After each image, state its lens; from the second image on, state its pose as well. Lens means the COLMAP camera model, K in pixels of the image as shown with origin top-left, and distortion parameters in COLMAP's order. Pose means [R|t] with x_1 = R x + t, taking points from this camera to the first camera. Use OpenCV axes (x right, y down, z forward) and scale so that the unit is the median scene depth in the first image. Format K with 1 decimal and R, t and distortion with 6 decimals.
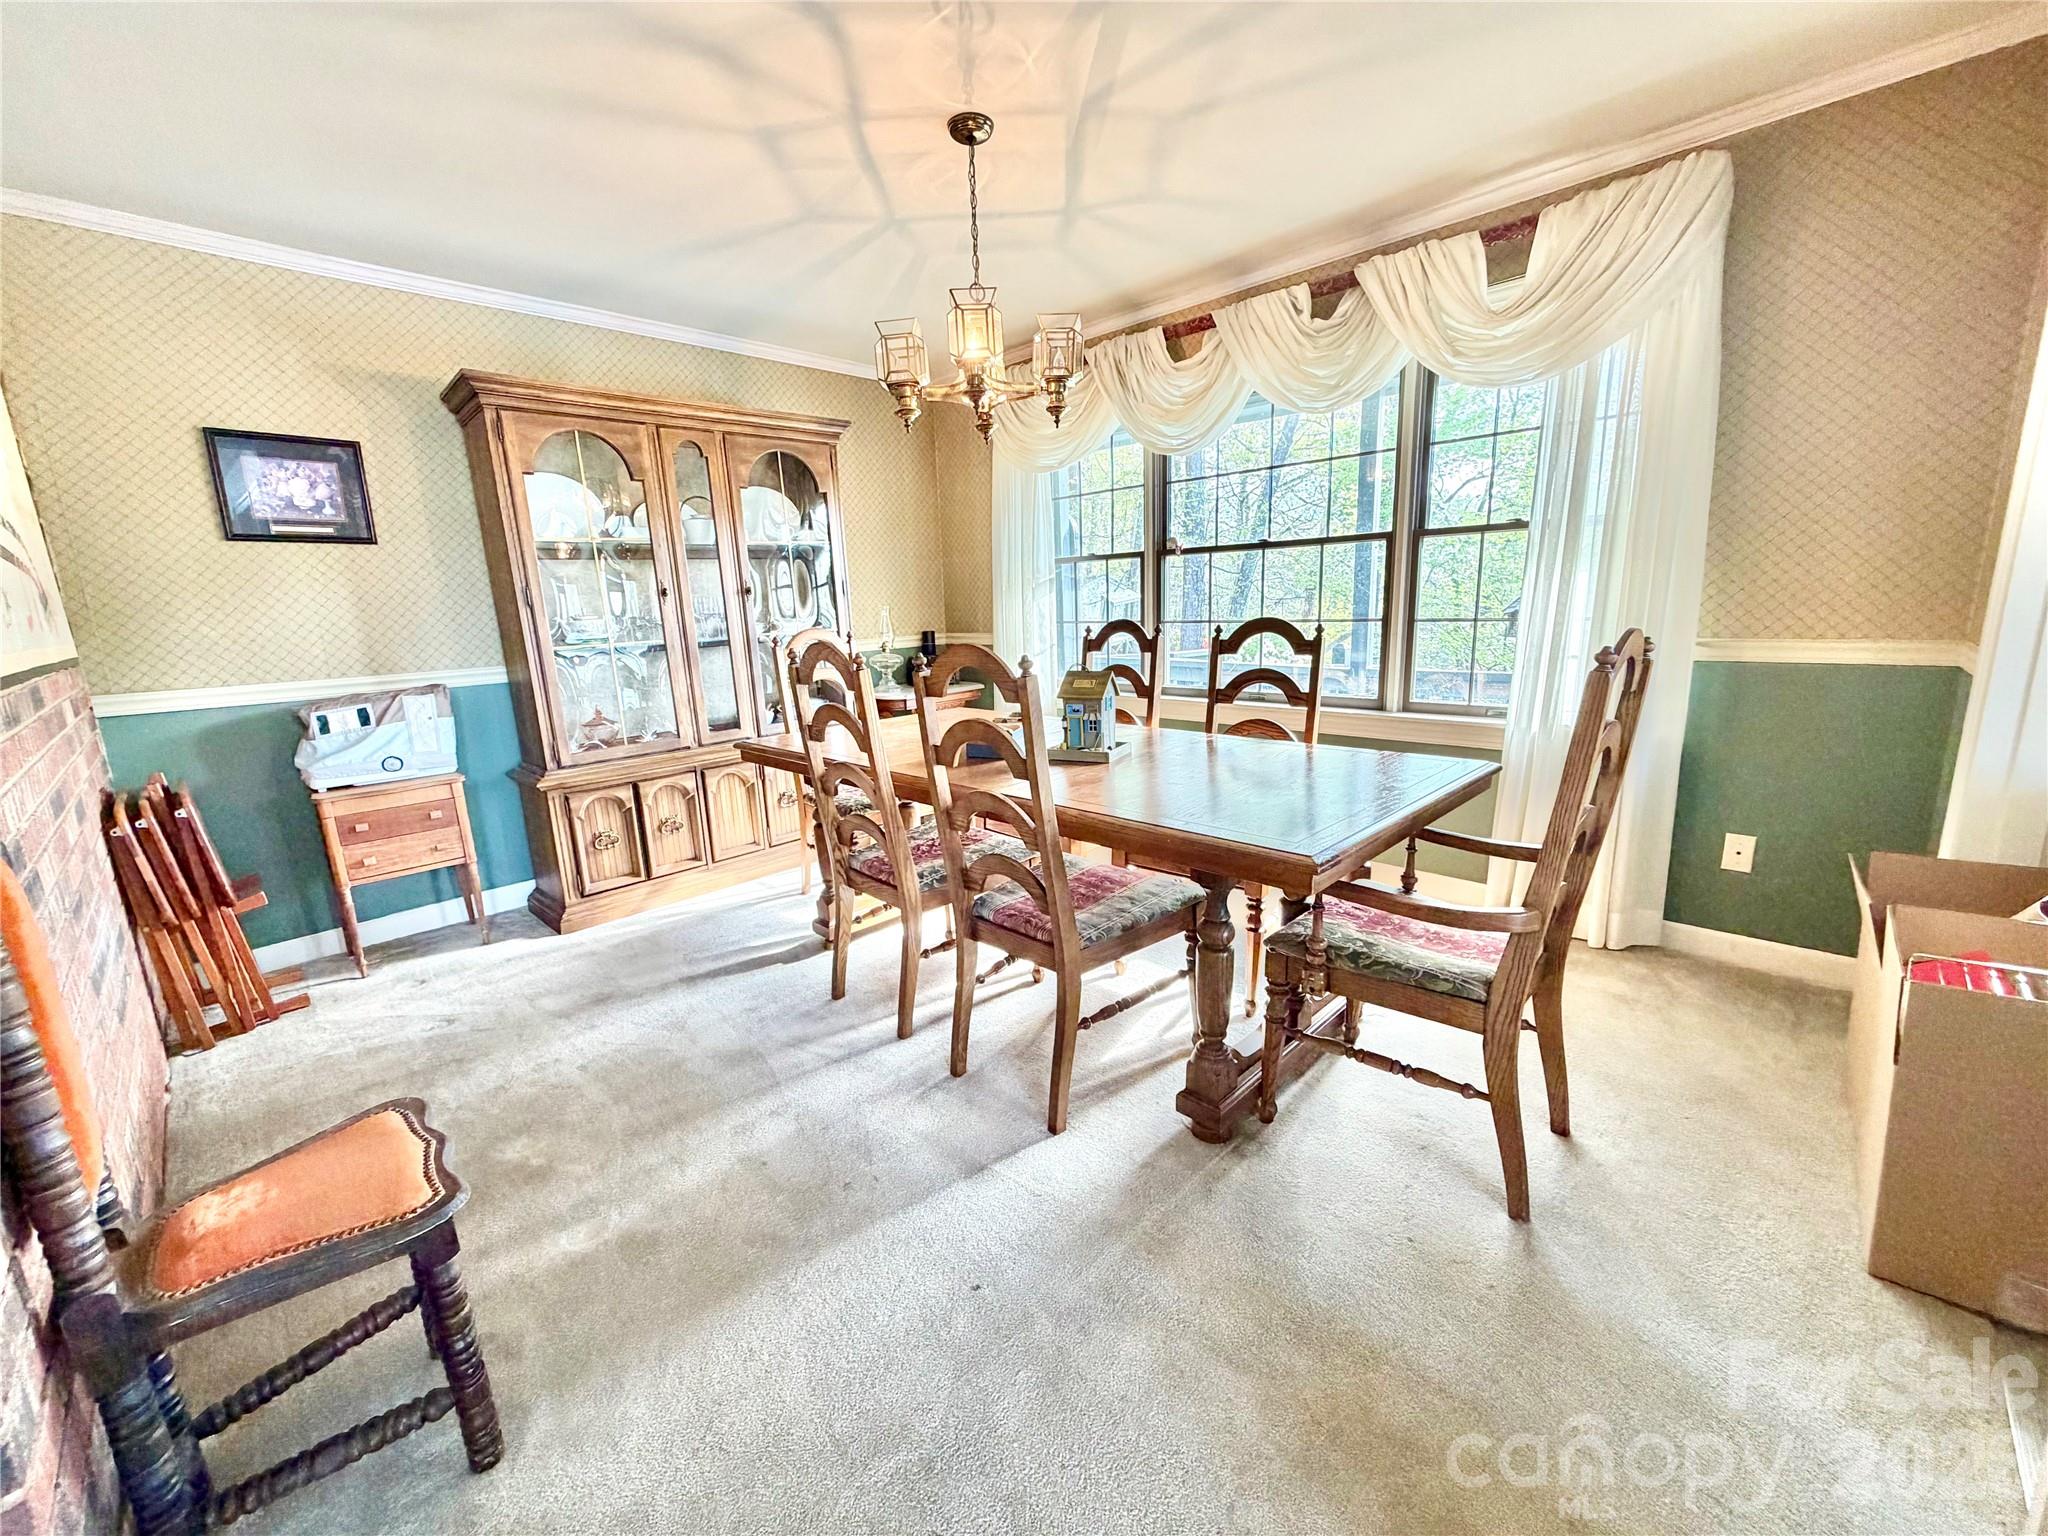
lens RADIAL K [[816.4, 0, 1032.5], [0, 816.4, 767.9], [0, 0, 1]] dist [0.001805, 0.000021]
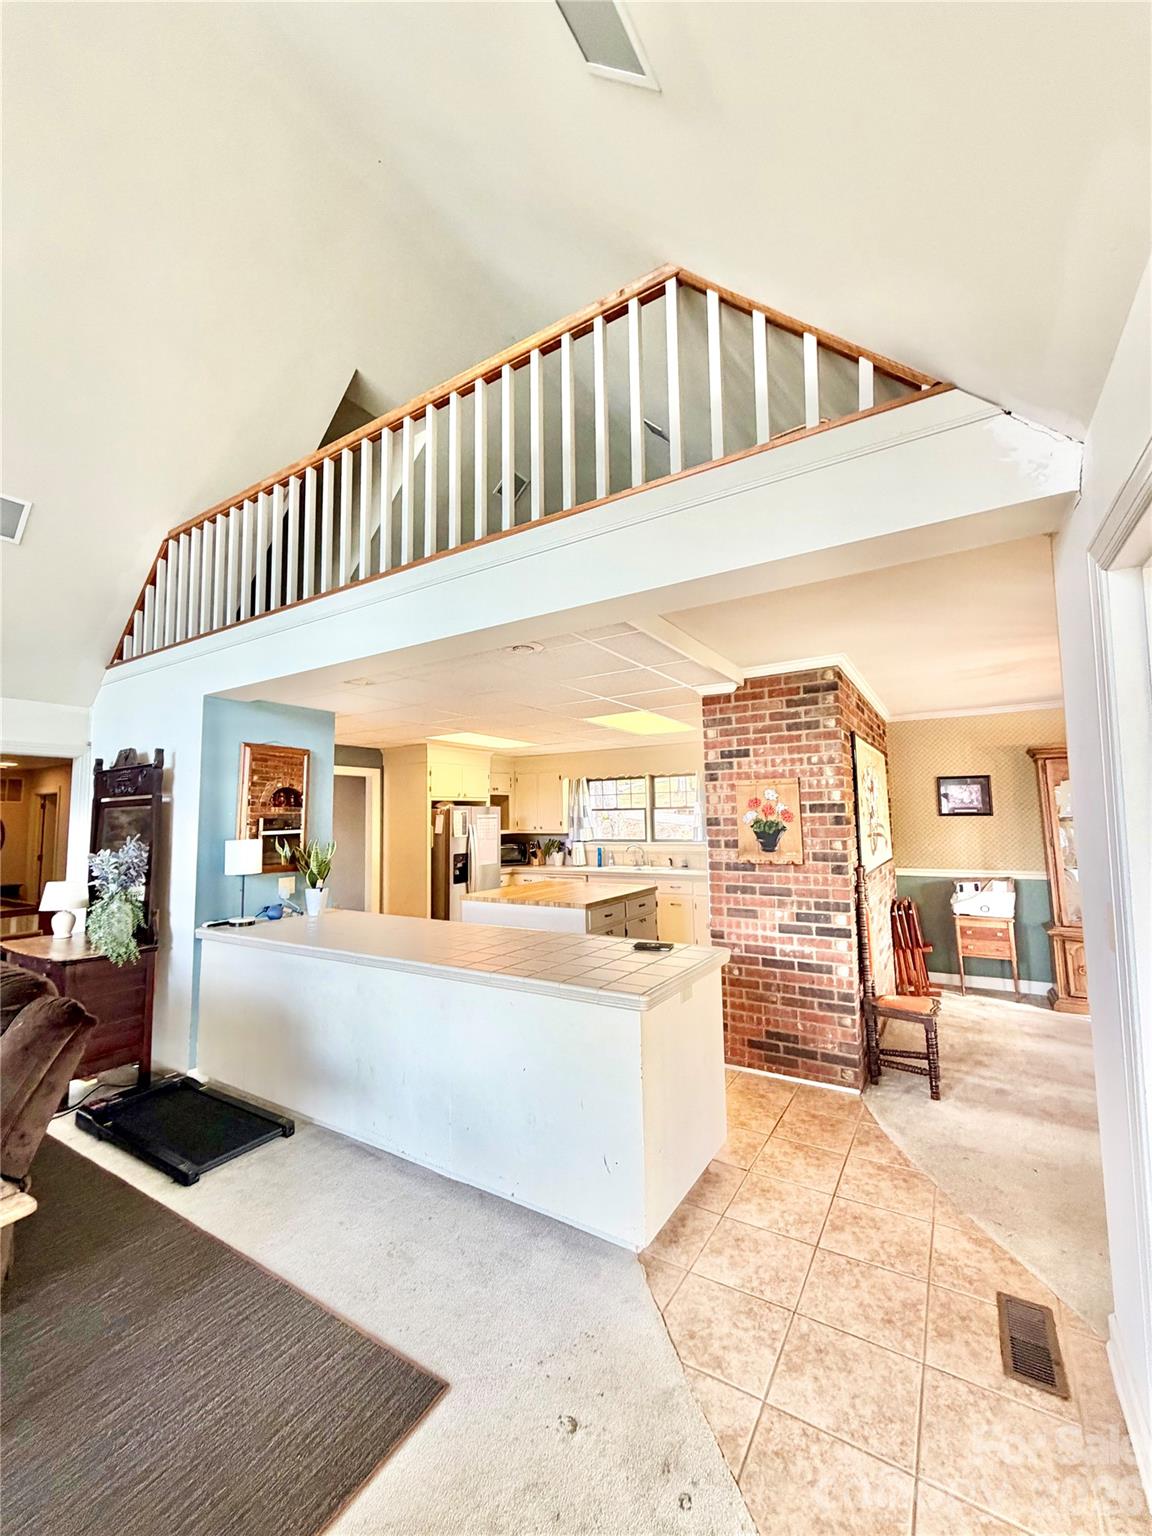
lens RADIAL K [[612.3, 0, 579.4], [0, 612.3, 765.6], [0, 0, 1]] dist [0.001805, 0.000021]
pose [[0.217316, -0.055666, -0.974513, 0.729418], [-0.190218, 0.976817, -0.098216, -0.012315], [0.957388, 0.206713, 0.201690, -0.577804]]
